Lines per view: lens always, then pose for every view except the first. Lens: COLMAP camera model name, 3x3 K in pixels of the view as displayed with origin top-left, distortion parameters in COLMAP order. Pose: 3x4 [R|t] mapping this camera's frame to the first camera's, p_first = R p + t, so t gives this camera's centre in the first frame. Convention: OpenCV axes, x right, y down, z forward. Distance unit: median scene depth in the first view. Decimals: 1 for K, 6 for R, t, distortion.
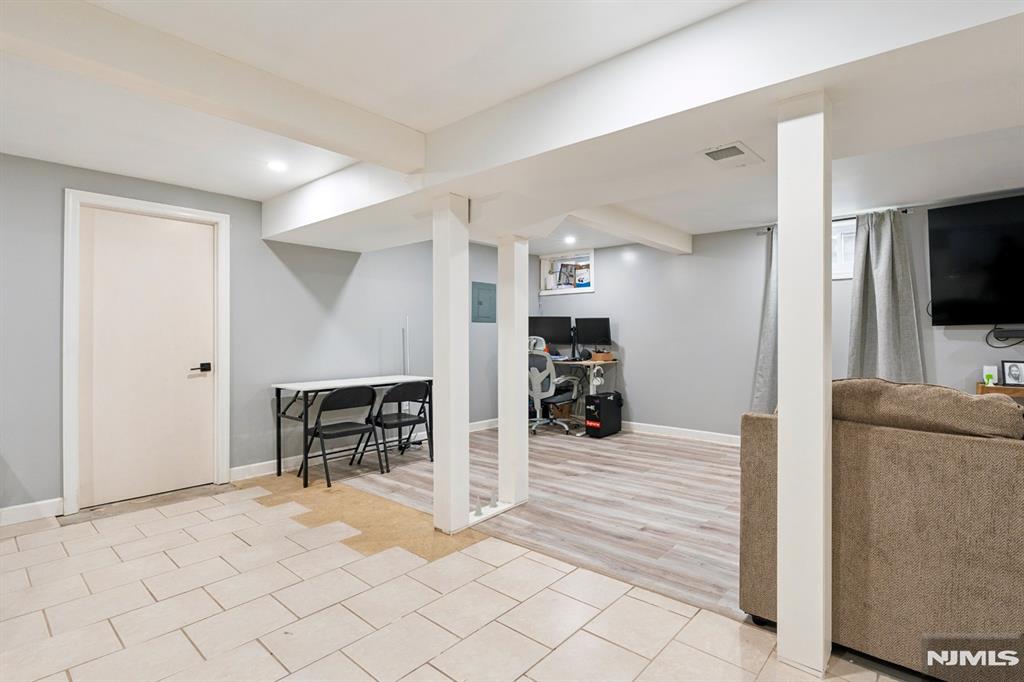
lens RADIAL K [[461.2, 0, 522.4], [0, 461.2, 333.2], [0, 0, 1]] dist [-0.001326, -0.000126]
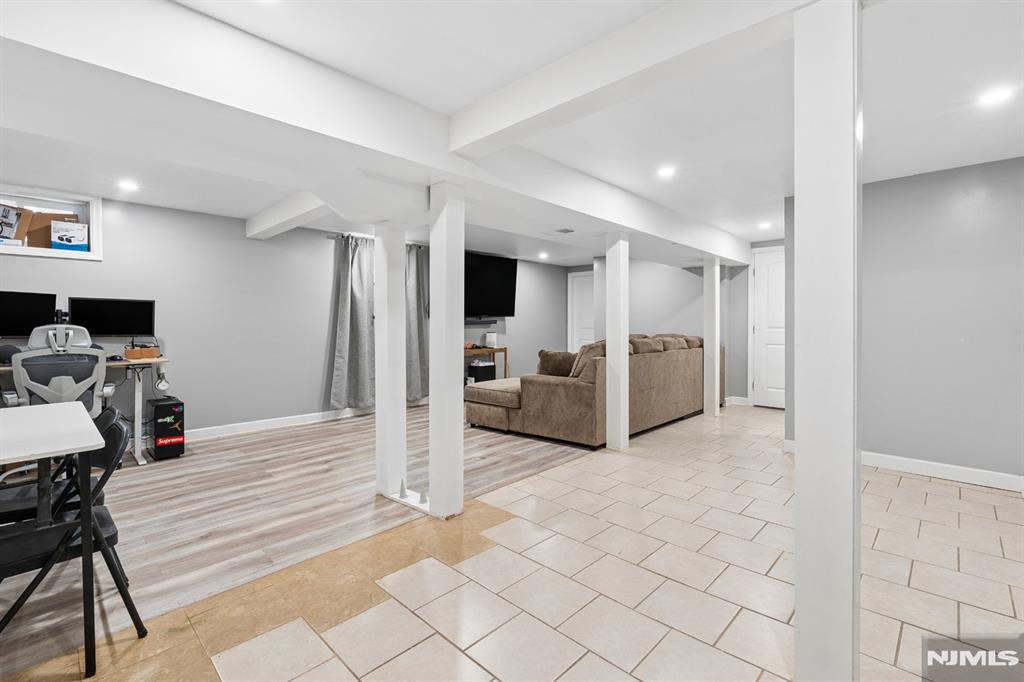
lens RADIAL K [[461.2, 0, 522.4], [0, 461.2, 333.2], [0, 0, 1]] dist [-0.001326, -0.000126]
pose [[0.086062, -0.018403, 0.996120, -1.020574], [-0.004461, 0.999812, 0.018856, 0.006600], [-0.996280, -0.006067, 0.085964, 0.668960]]
